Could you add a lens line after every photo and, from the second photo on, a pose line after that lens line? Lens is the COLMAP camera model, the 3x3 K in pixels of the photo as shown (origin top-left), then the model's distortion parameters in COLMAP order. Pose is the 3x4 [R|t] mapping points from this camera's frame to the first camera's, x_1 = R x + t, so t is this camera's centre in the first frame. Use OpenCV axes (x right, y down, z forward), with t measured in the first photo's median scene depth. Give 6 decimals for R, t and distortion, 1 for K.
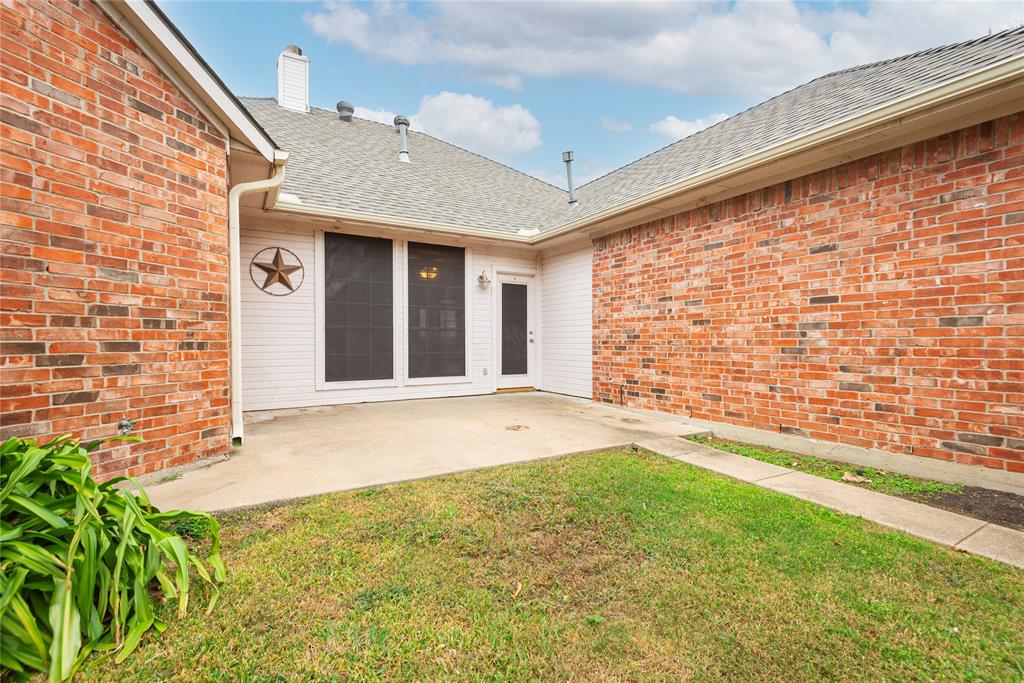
lens RADIAL K [[463.7, 0, 512.9], [0, 463.7, 342.2], [0, 0, 1]] dist [0.016121, -0.009570]
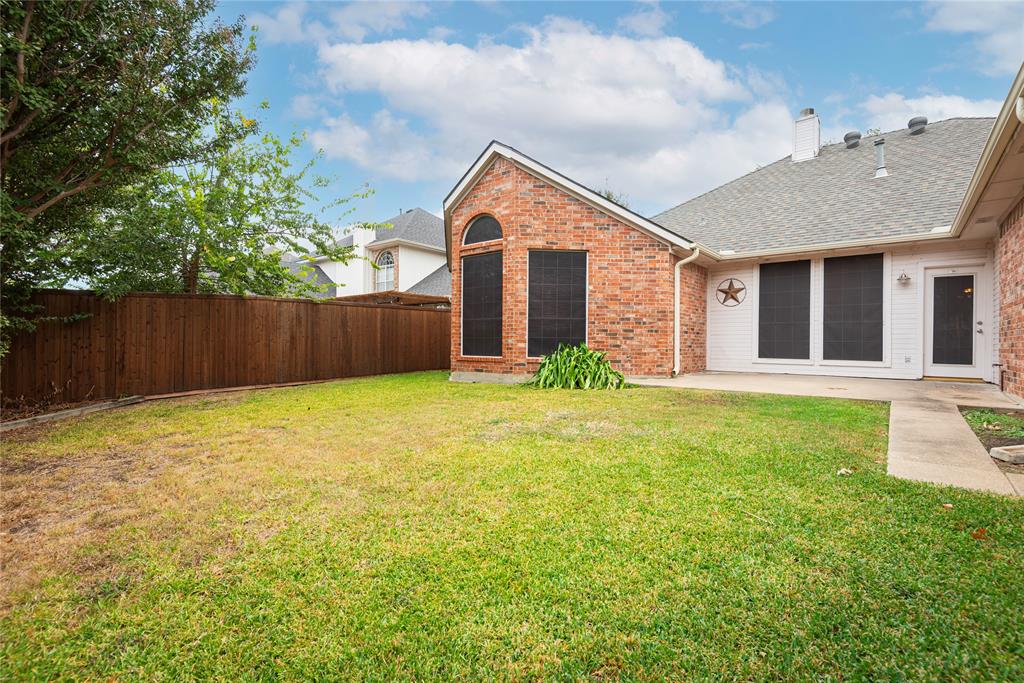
lens RADIAL K [[463.7, 0, 510.7], [0, 463.7, 342.0], [0, 0, 1]] dist [0.016121, -0.009570]
pose [[0.335019, 0.001784, -0.942210, 0.877977], [-0.014453, 0.999890, -0.003246, 0.051512], [0.942101, 0.014705, 0.335008, -0.367560]]
